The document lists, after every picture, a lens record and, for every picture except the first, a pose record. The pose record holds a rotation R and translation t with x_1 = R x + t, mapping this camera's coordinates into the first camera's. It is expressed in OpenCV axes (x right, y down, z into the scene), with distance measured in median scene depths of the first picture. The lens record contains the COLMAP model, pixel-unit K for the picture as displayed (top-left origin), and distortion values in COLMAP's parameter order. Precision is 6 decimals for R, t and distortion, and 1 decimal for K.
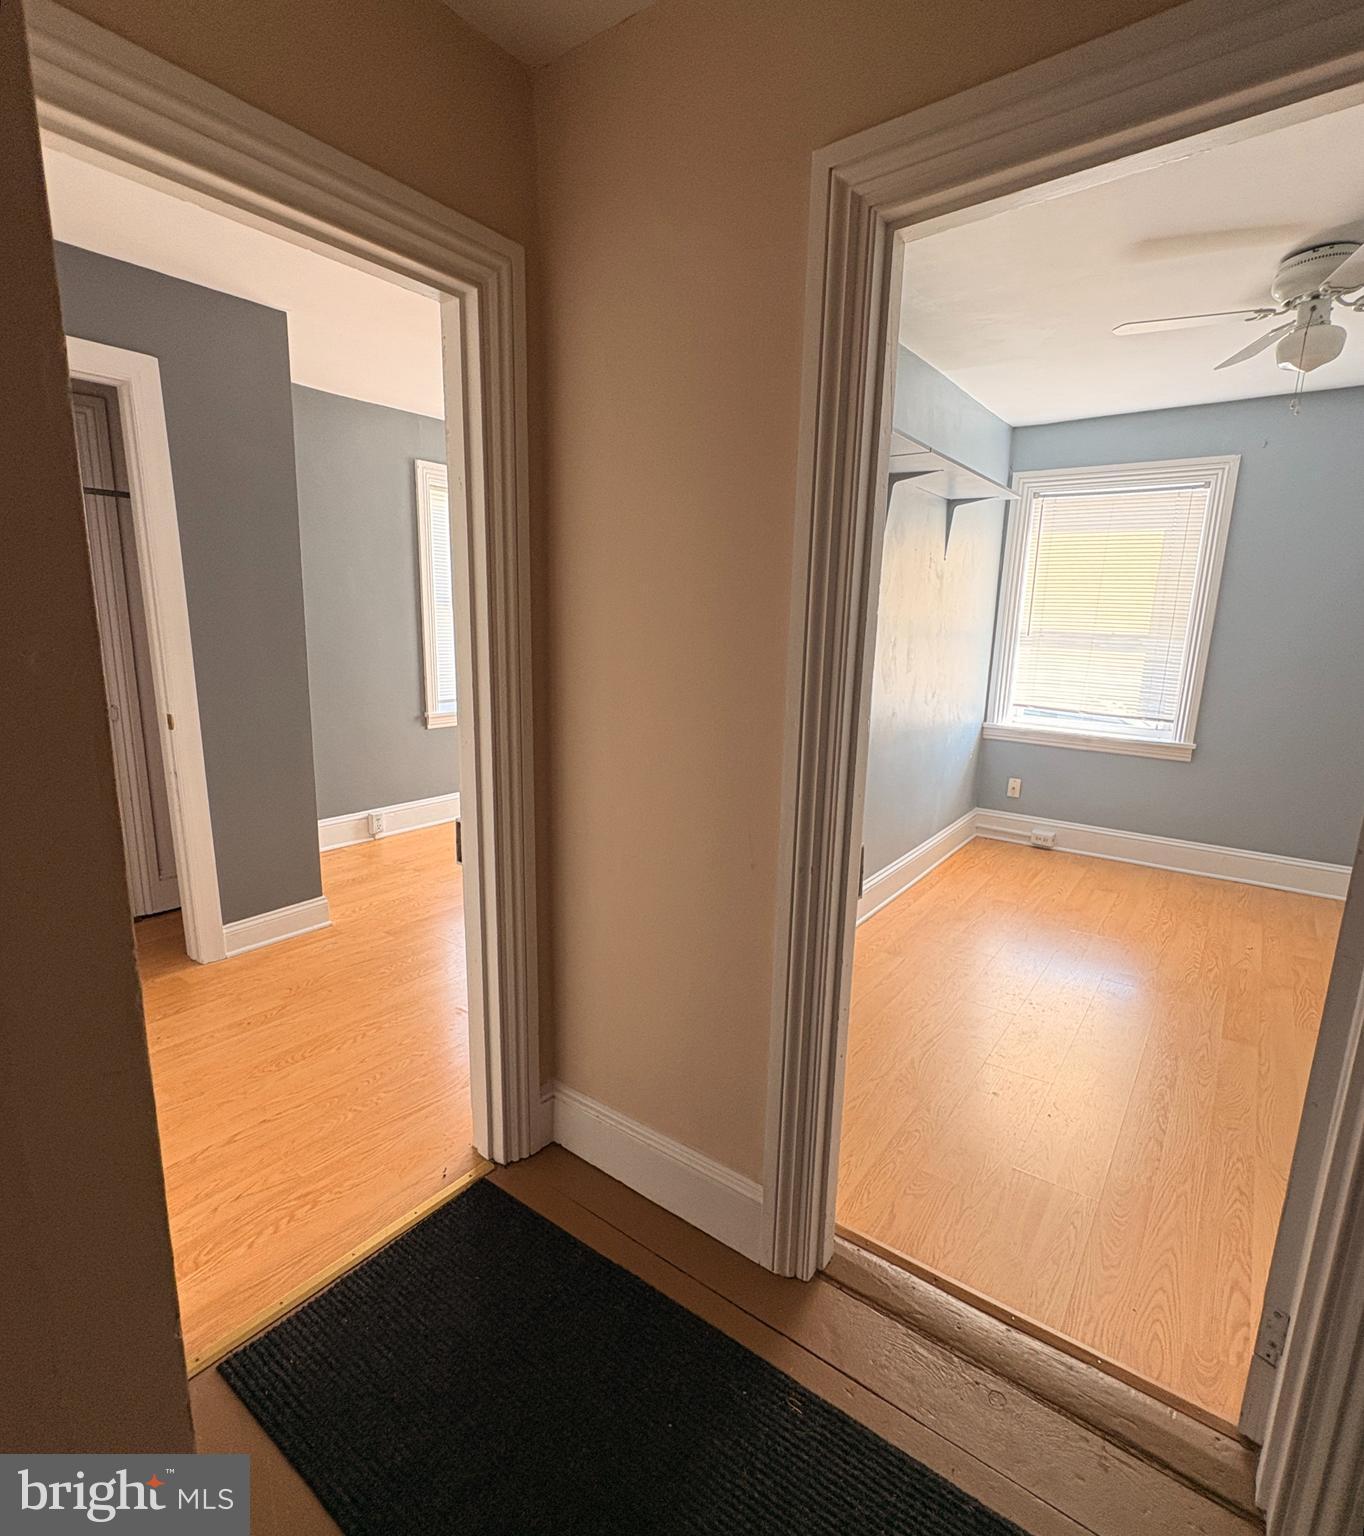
lens RADIAL K [[766.3, 0, 681.7], [0, 766.3, 775.9], [0, 0, 1]] dist [-0.000831, 0.000368]
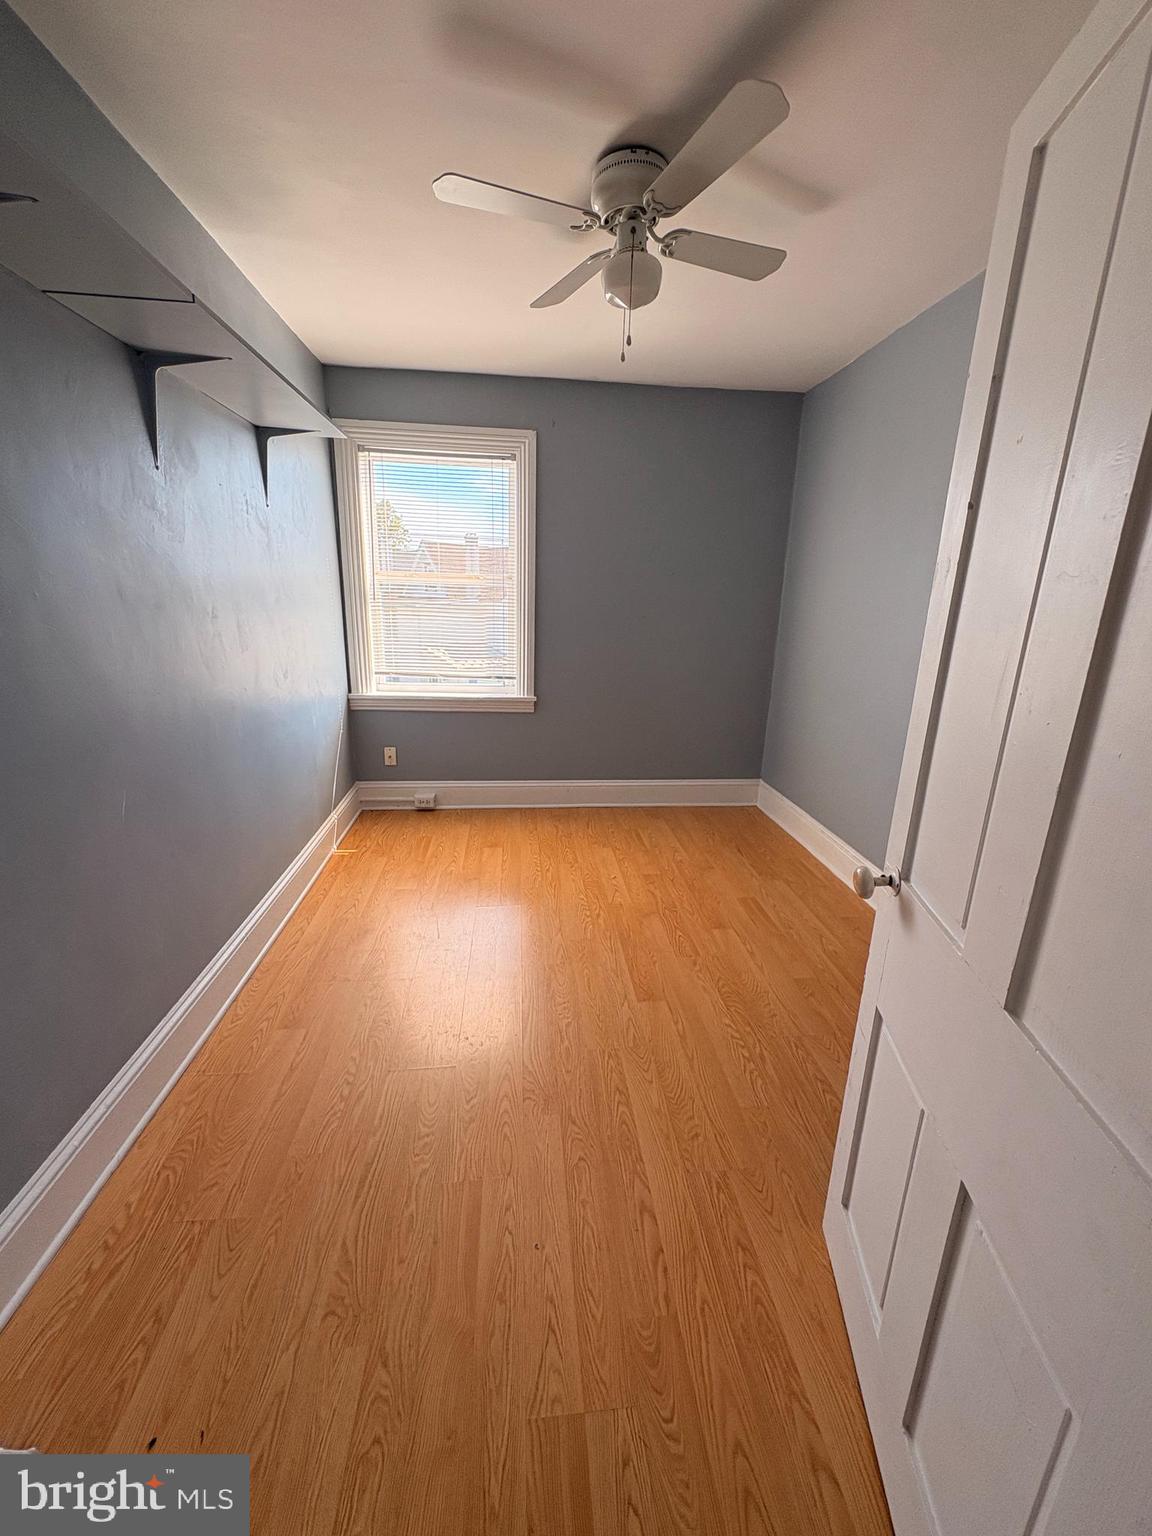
lens RADIAL K [[618.7, 0, 576.5], [0, 618.7, 767.9], [0, 0, 1]] dist [-0.001541, 0.000212]
pose [[0.741291, -0.185509, 0.645038, 0.111013], [0.128761, 0.982501, 0.134586, -0.056468], [-0.658717, -0.016712, 0.752205, 0.285348]]
